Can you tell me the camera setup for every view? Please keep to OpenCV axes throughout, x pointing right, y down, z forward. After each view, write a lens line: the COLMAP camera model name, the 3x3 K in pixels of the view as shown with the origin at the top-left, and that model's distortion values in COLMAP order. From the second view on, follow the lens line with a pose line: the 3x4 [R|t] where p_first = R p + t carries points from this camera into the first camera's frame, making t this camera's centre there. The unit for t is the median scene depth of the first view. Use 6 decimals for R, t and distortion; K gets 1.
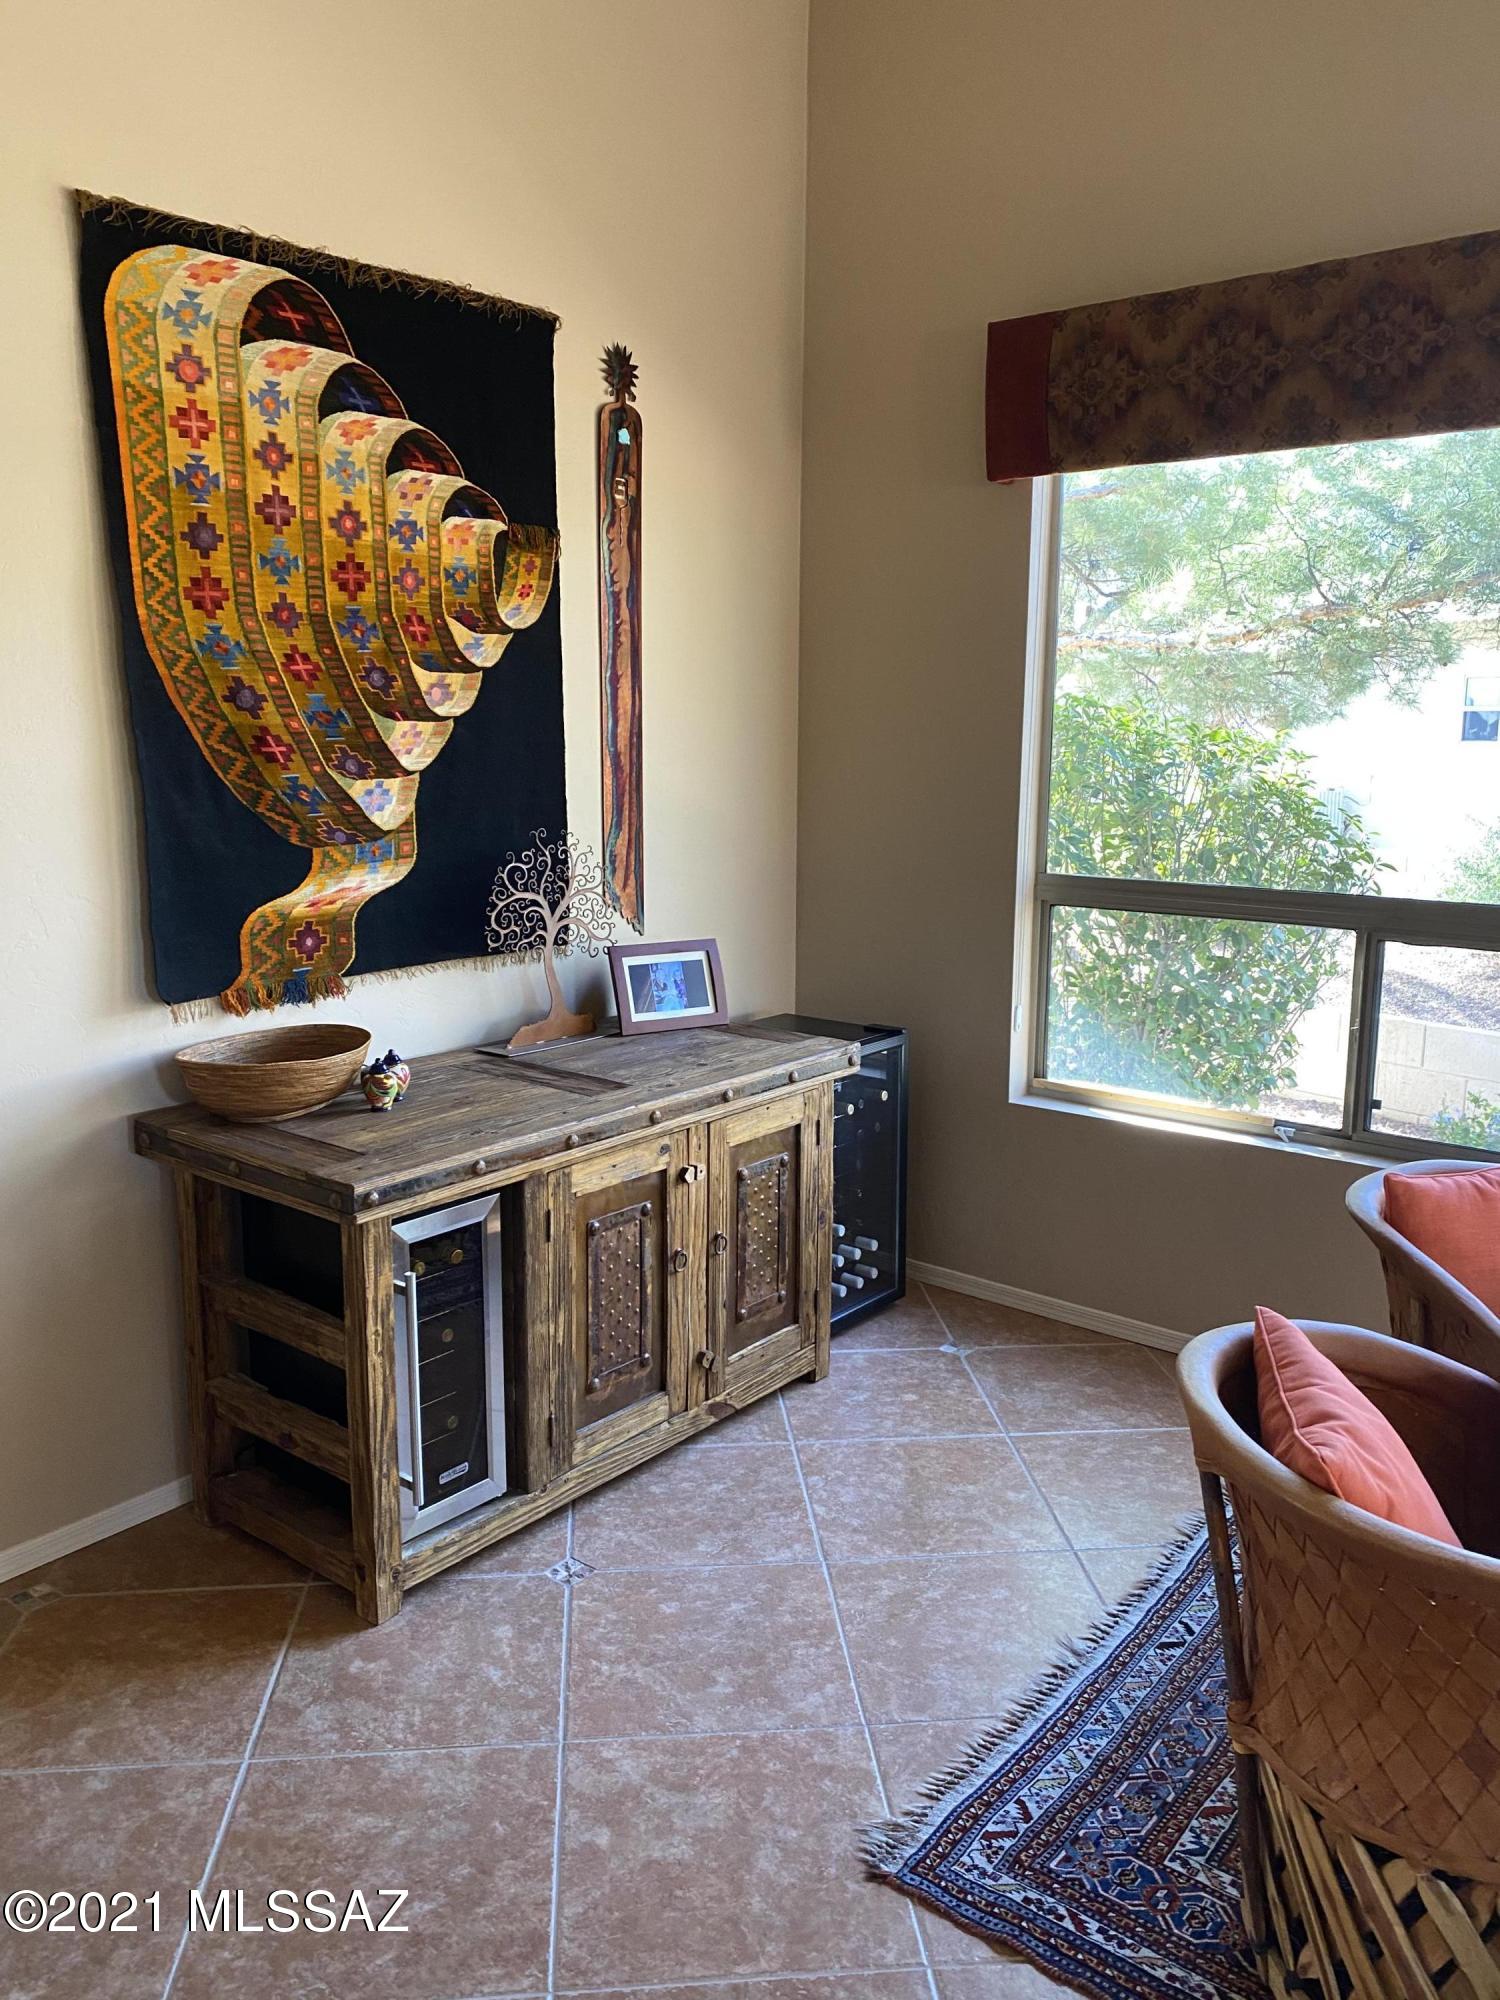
lens RADIAL K [[1532.6, 0, 689.3], [0, 1532.6, 1005.8], [0, 0, 1]] dist [0.050763, -0.076895]
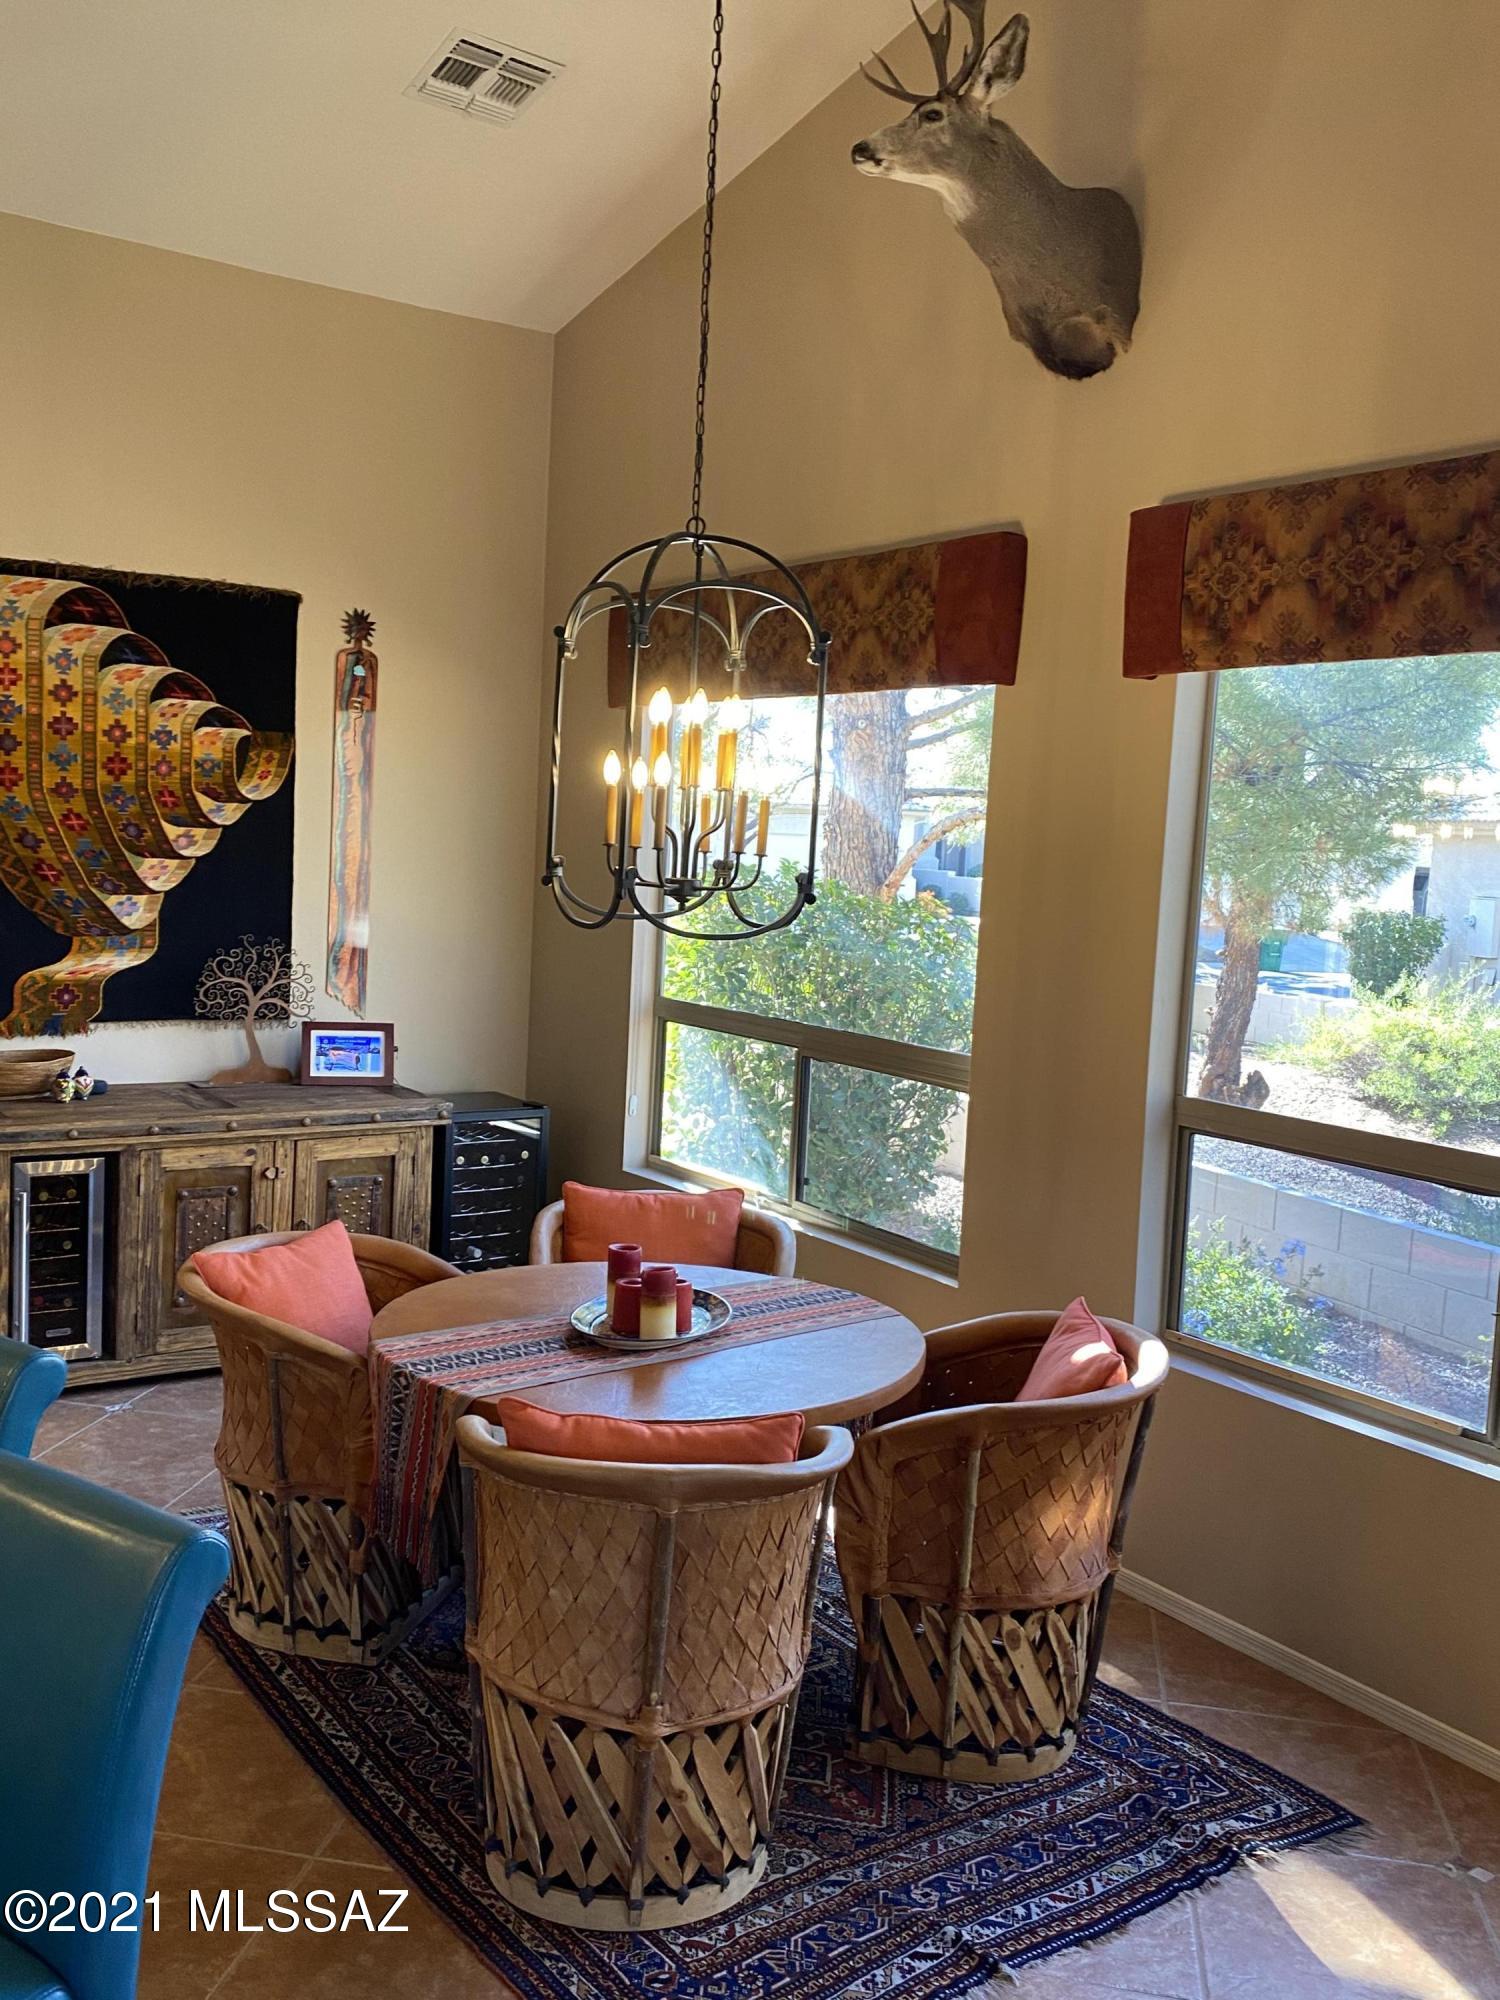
lens RADIAL K [[1847.2, 0, 747.3], [0, 1847.2, 1001.1], [0, 0, 1]] dist [0.045277, 0.002379]
pose [[0.962055, 0.072686, -0.262997, 0.886481], [-0.097459, 0.991823, -0.082394, 0.048549], [0.254858, 0.104899, 0.961272, -0.605258]]
